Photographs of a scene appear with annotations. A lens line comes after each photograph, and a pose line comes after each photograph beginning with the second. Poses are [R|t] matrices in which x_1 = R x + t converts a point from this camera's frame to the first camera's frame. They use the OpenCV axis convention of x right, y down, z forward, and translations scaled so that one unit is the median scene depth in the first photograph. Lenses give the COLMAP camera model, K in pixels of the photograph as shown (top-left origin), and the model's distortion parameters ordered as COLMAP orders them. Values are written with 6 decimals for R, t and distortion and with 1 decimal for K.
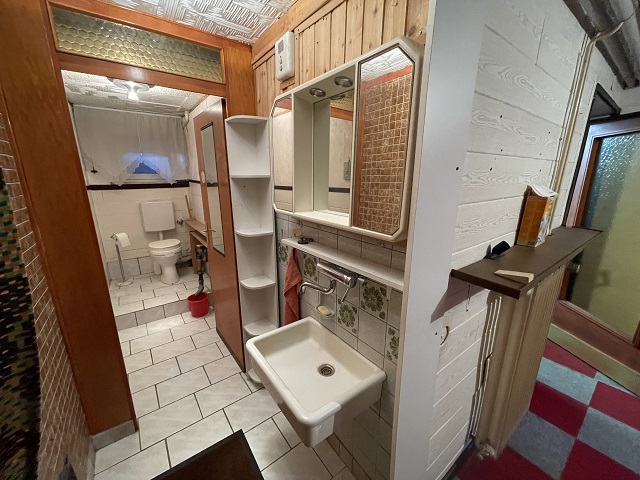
lens RADIAL K [[259.0, 0, 321.6], [0, 259.0, 243.2], [0, 0, 1]] dist [-0.009145, 0.001058]
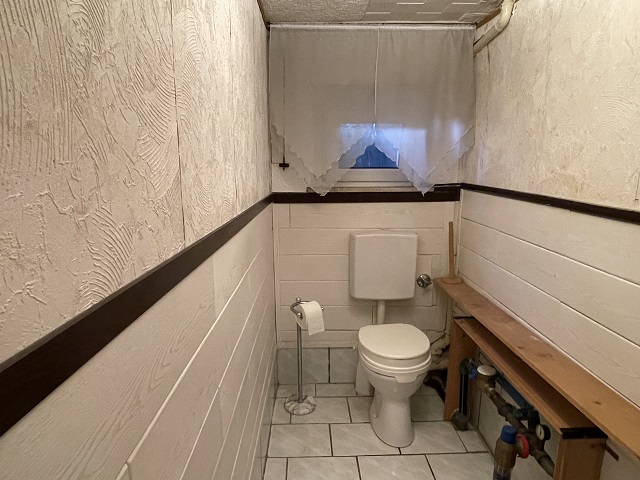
lens RADIAL K [[393.0, 0, 318.6], [0, 393.0, 240.1], [0, 0, 1]] dist [-0.033949, -0.000206]
pose [[0.822814, 0.092072, -0.560802, -0.367613], [-0.138254, 0.989573, -0.040381, -0.108481], [0.551237, 0.110759, 0.826964, 0.403438]]
